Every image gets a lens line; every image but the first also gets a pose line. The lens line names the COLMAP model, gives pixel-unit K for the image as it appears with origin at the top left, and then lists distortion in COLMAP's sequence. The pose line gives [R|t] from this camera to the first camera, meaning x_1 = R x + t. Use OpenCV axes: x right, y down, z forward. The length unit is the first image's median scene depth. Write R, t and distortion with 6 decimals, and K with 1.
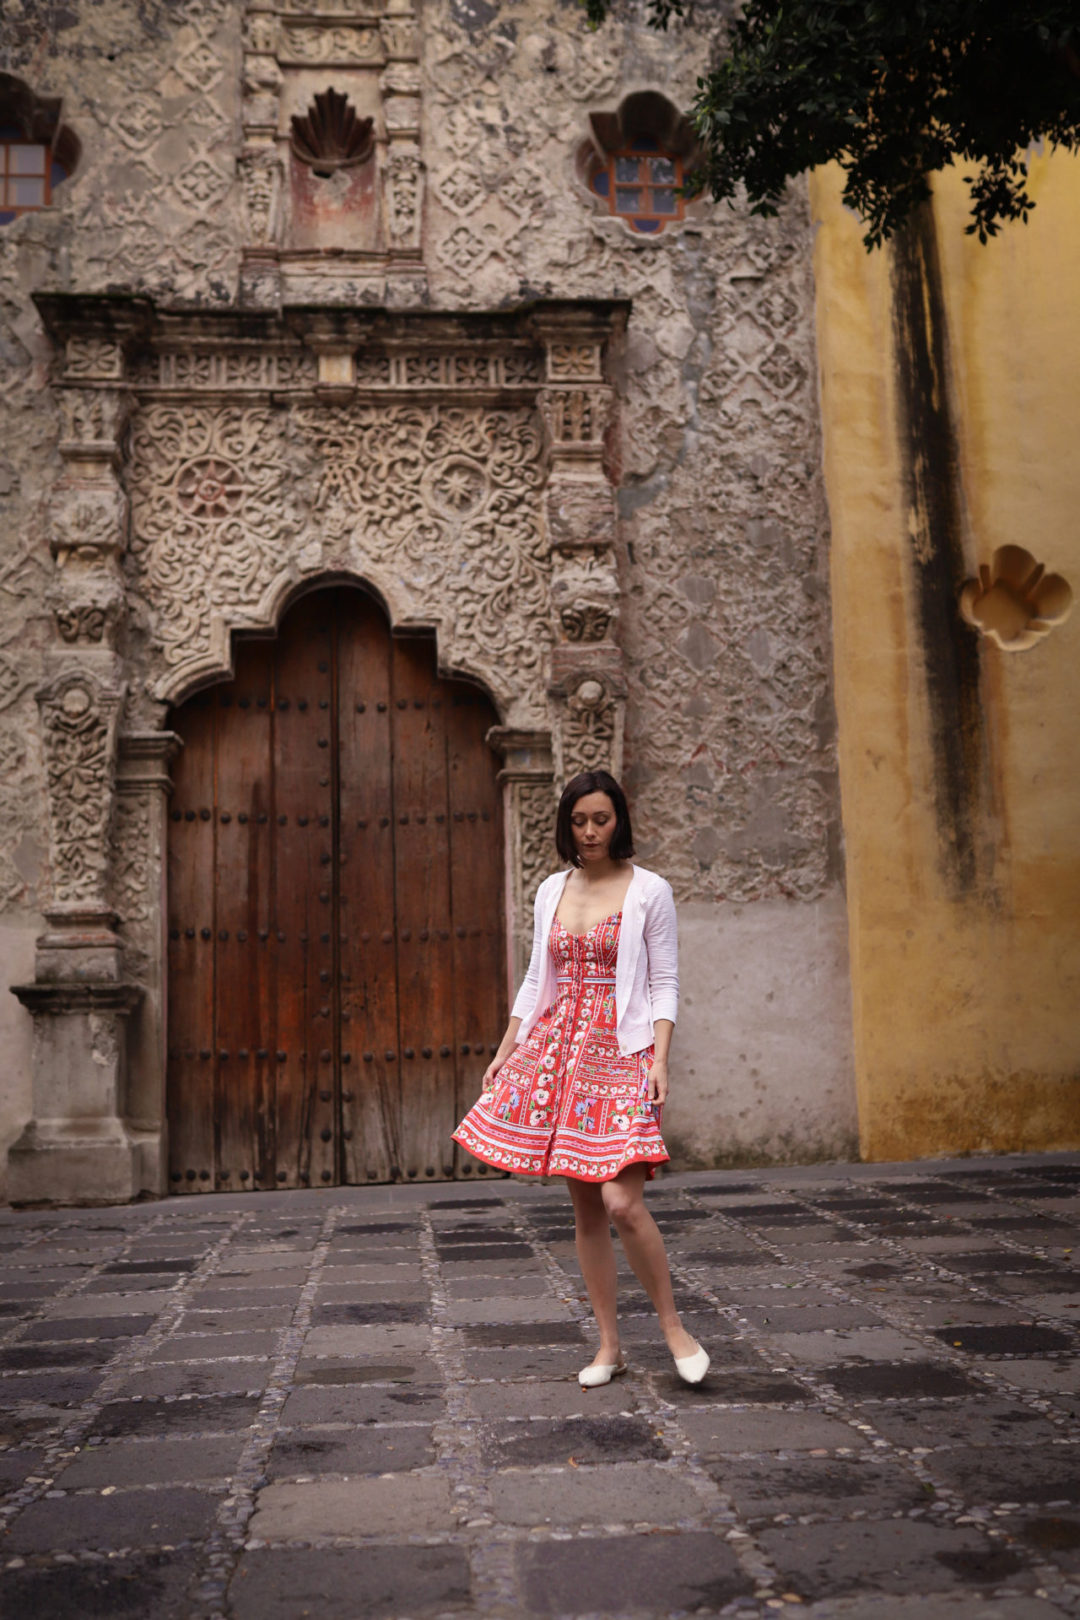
lens RADIAL K [[1552.7, 0, 537.3], [0, 1552.7, 816.6], [0, 0, 1]] dist [-0.069143, 0.087581]
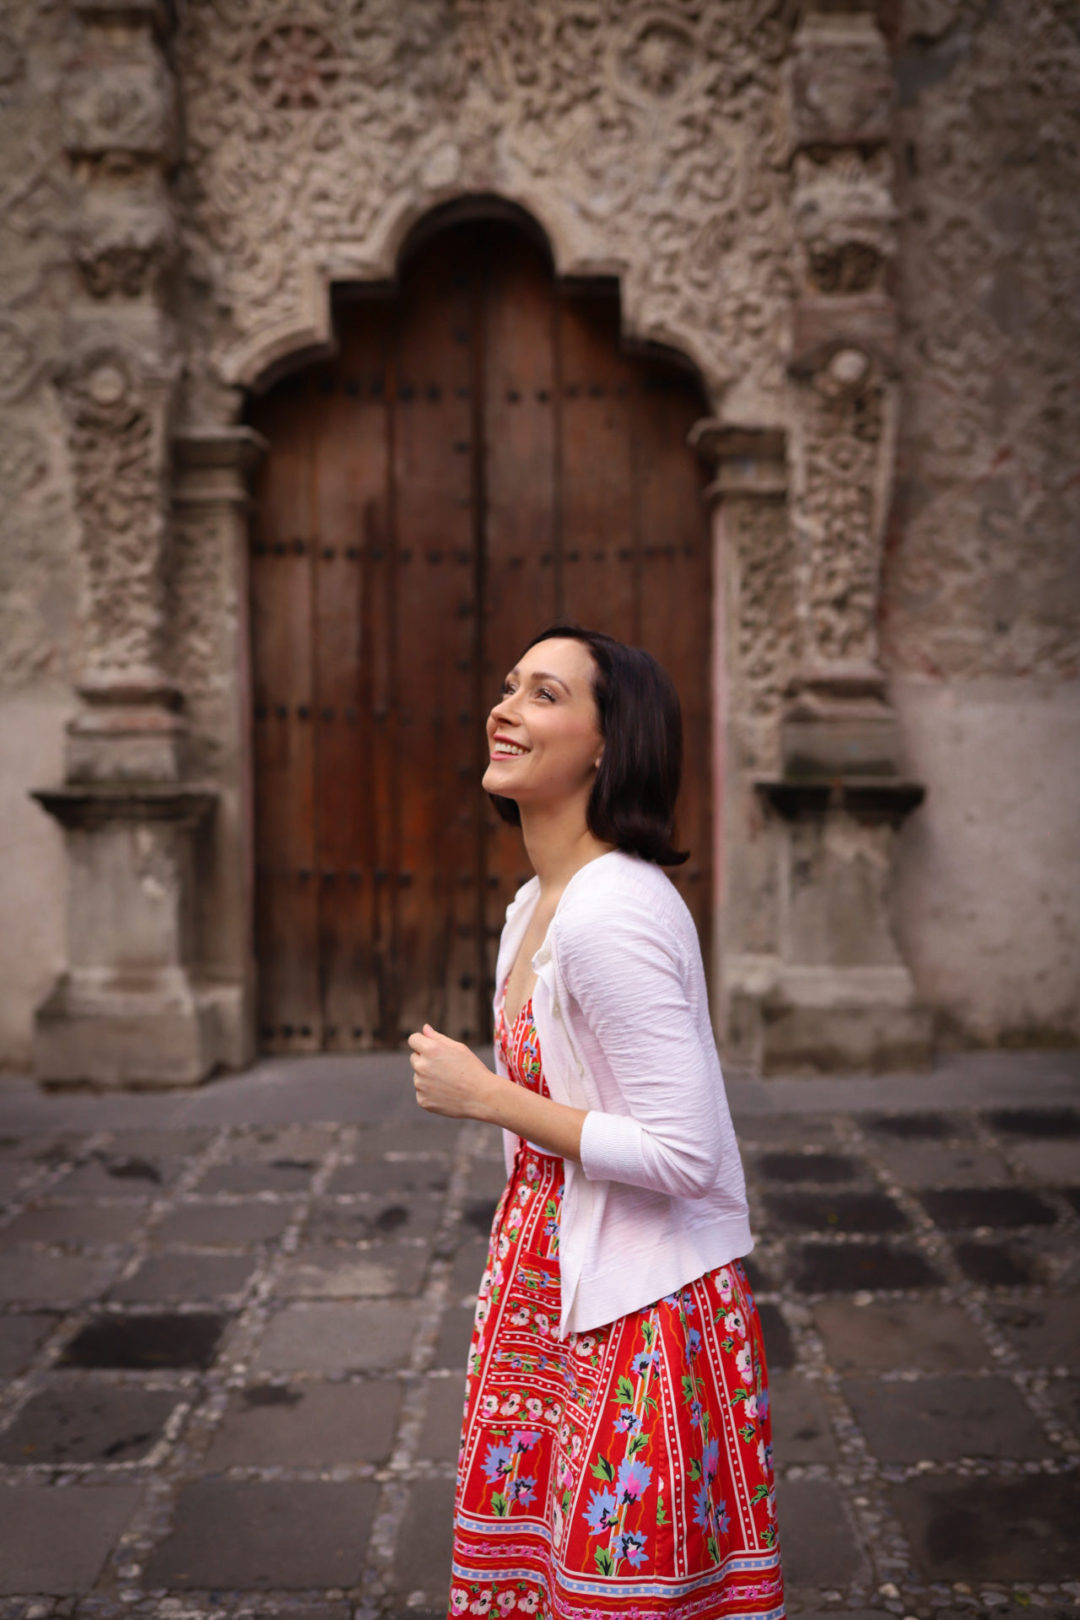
lens RADIAL K [[1552.7, 0, 537.3], [0, 1552.7, 816.6], [0, 0, 1]] dist [-0.069143, 0.087581]
pose [[0.994394, 0.023810, -0.103027, -0.026753], [-0.004536, 0.983028, 0.183400, -0.010547], [0.105645, -0.181904, 0.977625, 0.284036]]
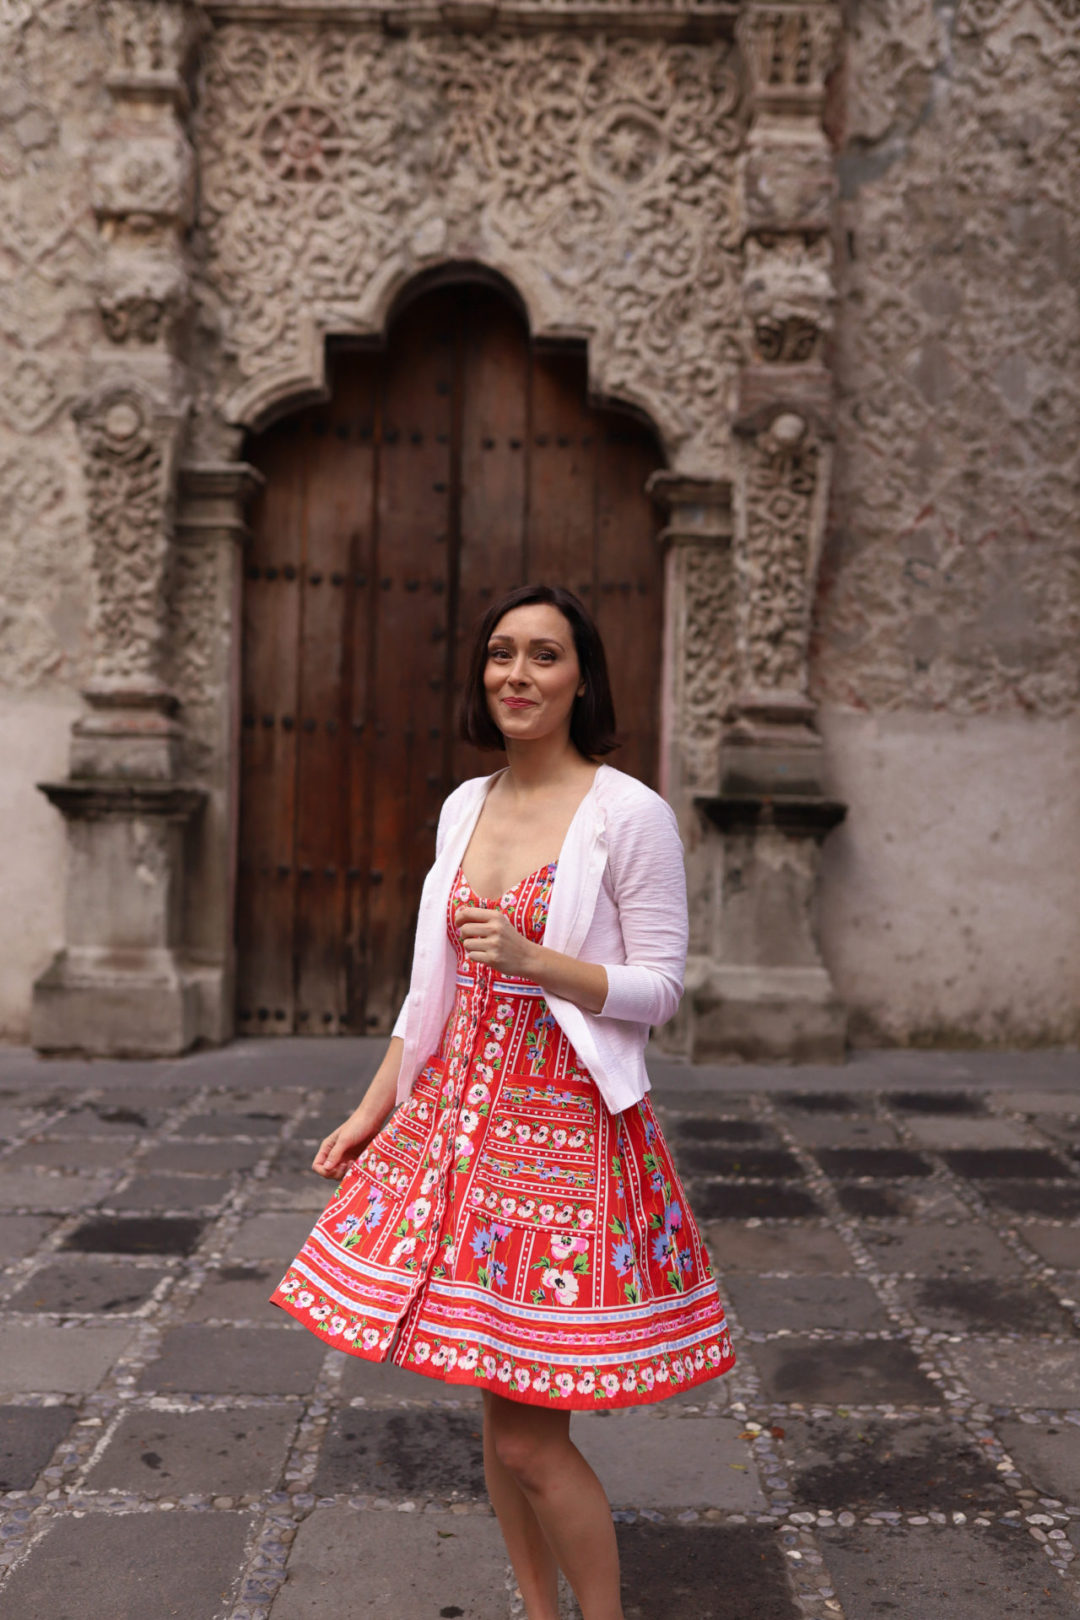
lens RADIAL K [[1535.1, 0, 540.0], [0, 1535.1, 810.0], [0, 0, 1]] dist [-0.065295, 0.081604]
pose [[0.994840, 0.052352, -0.086903, -0.011701], [-0.038580, 0.987442, 0.153199, -0.006243], [0.093832, -0.149055, 0.984367, 0.220413]]
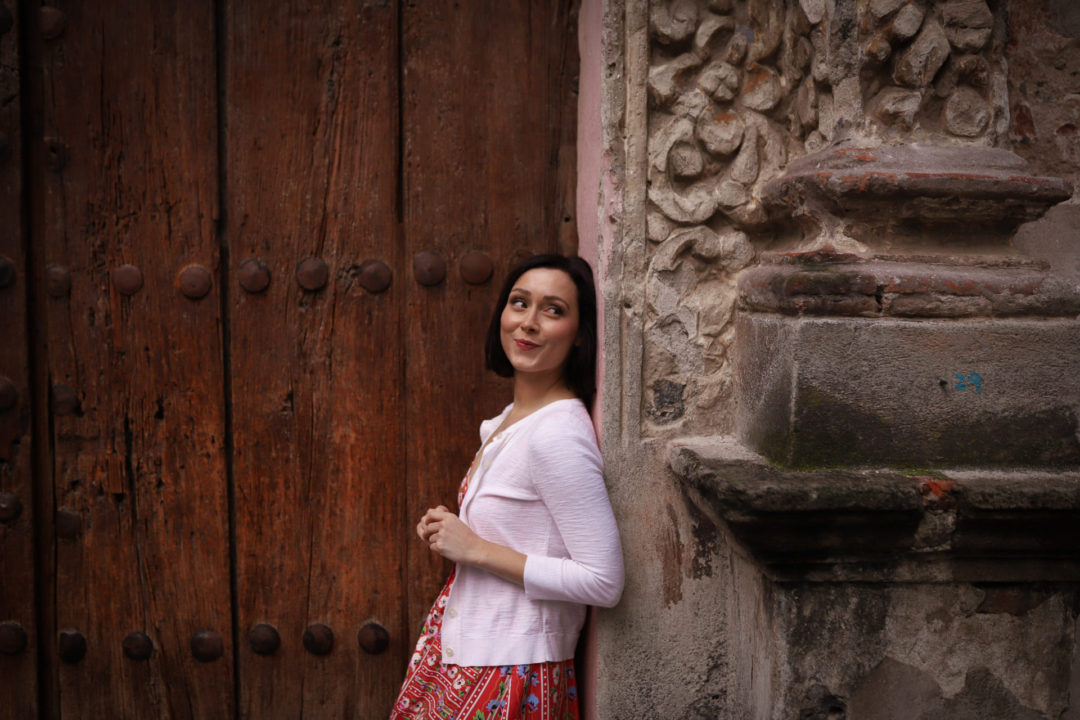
lens RADIAL K [[962.2, 0, 540.0], [0, 962.2, 360.0], [0, 0, 1]] dist [-0.069857, 0.059389]
pose [[0.999394, 0.034572, 0.004003, -0.027262], [-0.034662, 0.978393, 0.203829, 0.052110], [0.003131, -0.203844, 0.978998, 0.815907]]
